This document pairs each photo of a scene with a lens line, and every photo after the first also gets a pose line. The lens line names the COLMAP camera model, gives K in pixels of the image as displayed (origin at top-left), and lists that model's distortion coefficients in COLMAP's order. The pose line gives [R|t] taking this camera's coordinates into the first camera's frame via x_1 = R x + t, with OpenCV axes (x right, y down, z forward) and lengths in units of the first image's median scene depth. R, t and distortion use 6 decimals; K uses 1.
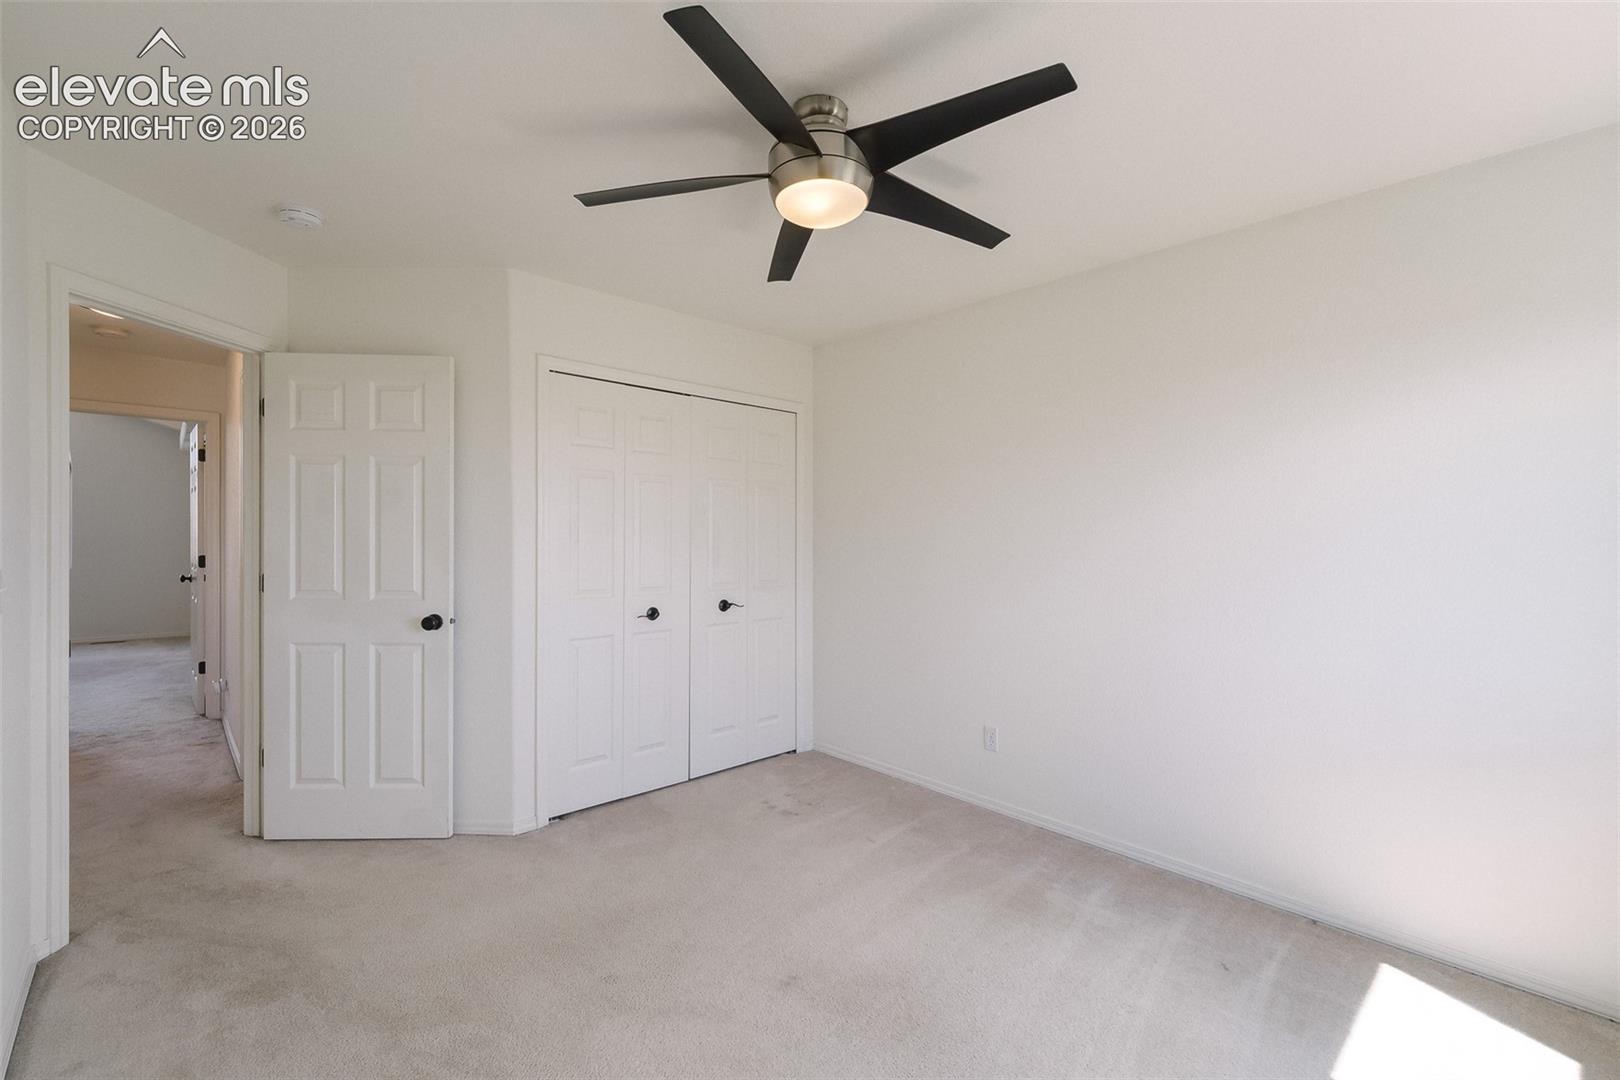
lens RADIAL K [[682.4, 0, 811.0], [0, 682.4, 529.2], [0, 0, 1]] dist [0.001295, 0.000073]
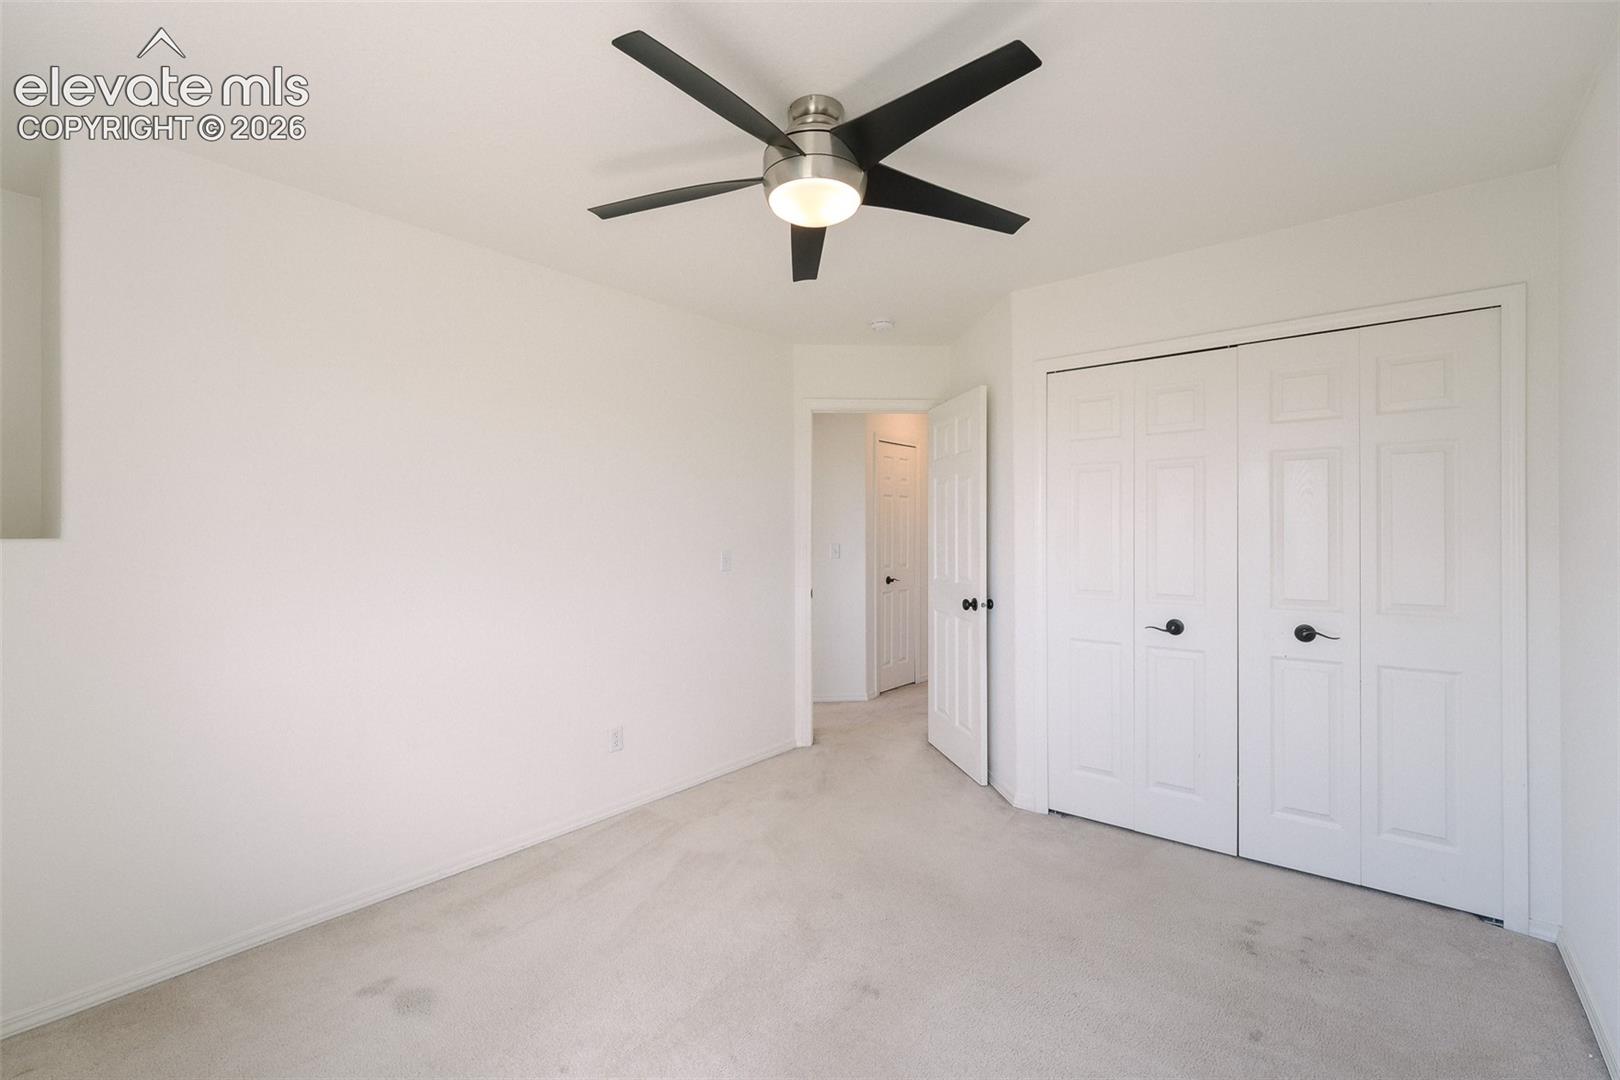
lens RADIAL K [[668.0, 0, 798.5], [0, 668.0, 550.3], [0, 0, 1]] dist [-0.012298, -0.000255]
pose [[0.148972, 0.017138, -0.988693, 0.488272], [0.007253, 0.999804, 0.018423, 0.014122], [0.988815, -0.009915, 0.148818, 0.438644]]
